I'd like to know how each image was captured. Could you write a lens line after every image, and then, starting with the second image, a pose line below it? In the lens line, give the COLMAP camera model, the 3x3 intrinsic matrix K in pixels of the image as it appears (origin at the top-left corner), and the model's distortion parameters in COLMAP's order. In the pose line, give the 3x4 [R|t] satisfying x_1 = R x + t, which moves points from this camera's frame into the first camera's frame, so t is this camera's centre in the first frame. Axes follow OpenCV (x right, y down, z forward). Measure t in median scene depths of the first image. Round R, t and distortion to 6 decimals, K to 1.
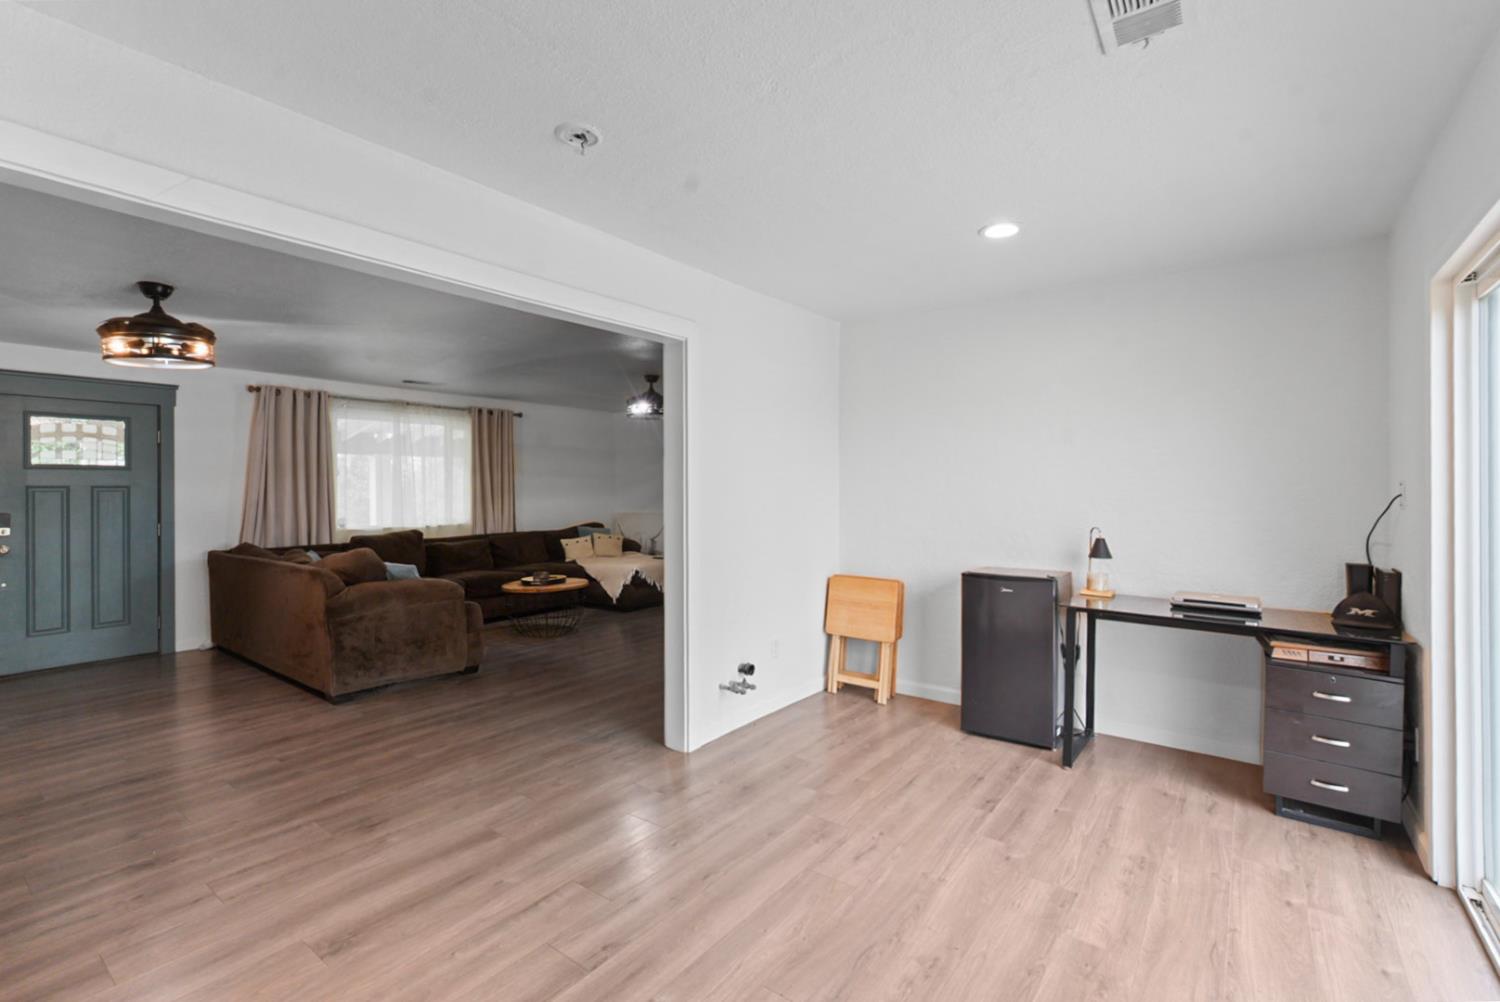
lens RADIAL K [[665.4, 0, 744.4], [0, 665.4, 505.9], [0, 0, 1]] dist [-0.011675, 0.008135]
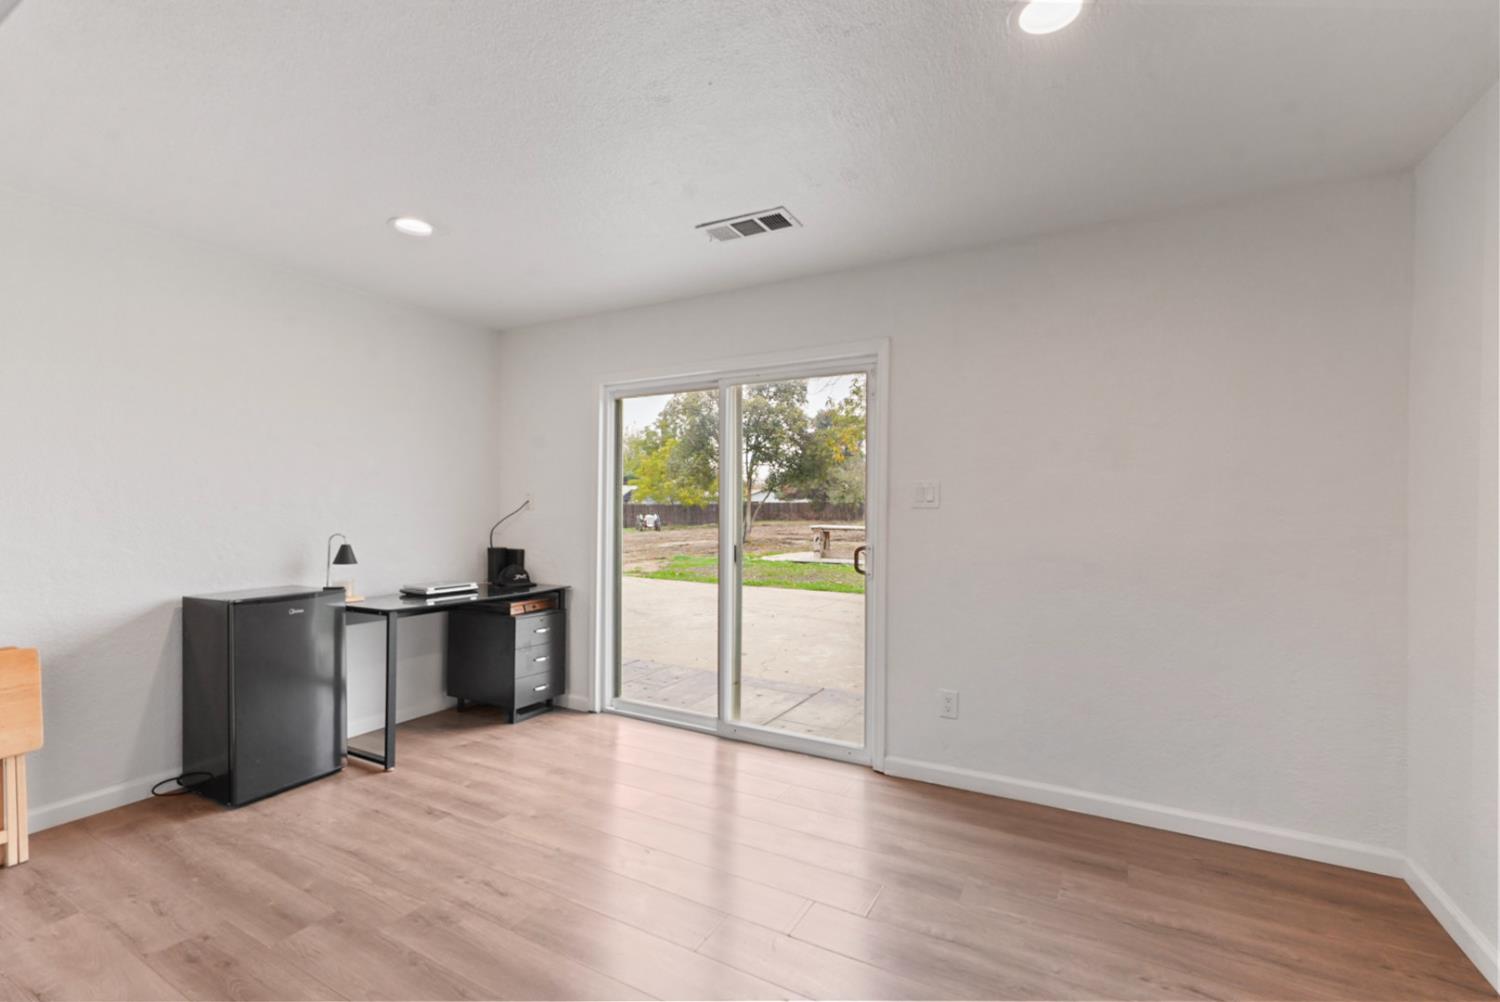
lens RADIAL K [[665.4, 0, 744.4], [0, 665.4, 505.9], [0, 0, 1]] dist [-0.011675, 0.008135]
pose [[-0.144421, -0.000989, 0.989516, -0.632334], [0.015860, 0.999869, 0.003314, -0.004280], [-0.989389, 0.016173, -0.144387, 0.636307]]
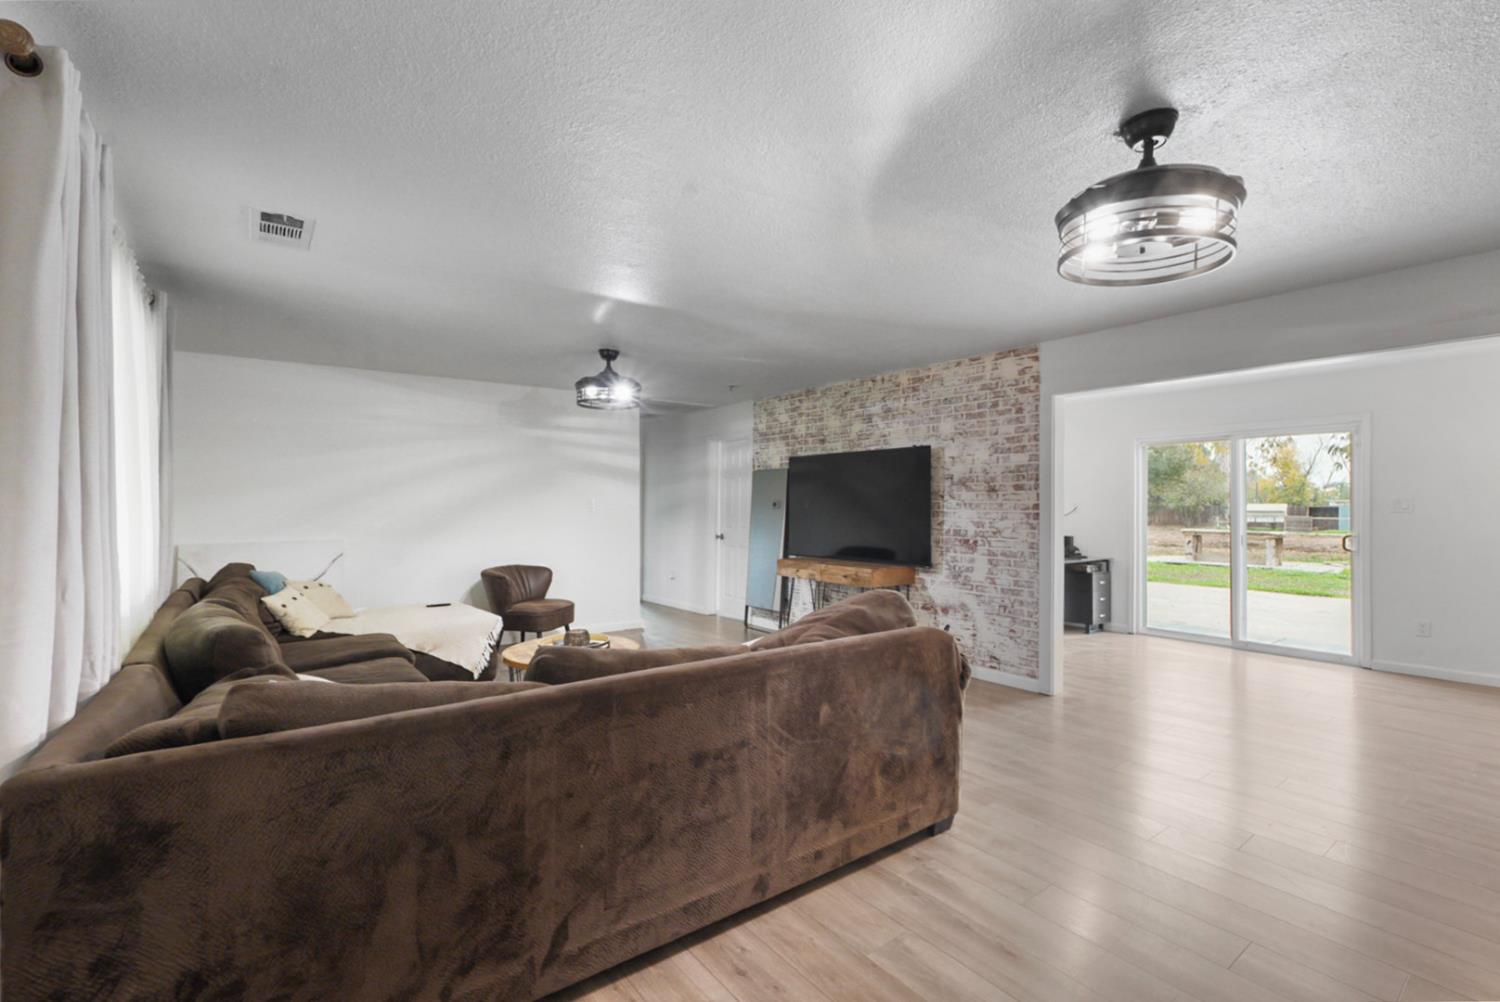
lens RADIAL K [[665.4, 0, 744.4], [0, 665.4, 505.9], [0, 0, 1]] dist [-0.011675, 0.008135]
pose [[0.271629, 0.004027, 0.962394, -1.776958], [0.016890, 0.999817, -0.008950, -0.023893], [-0.962254, 0.018686, 0.271511, 1.386301]]
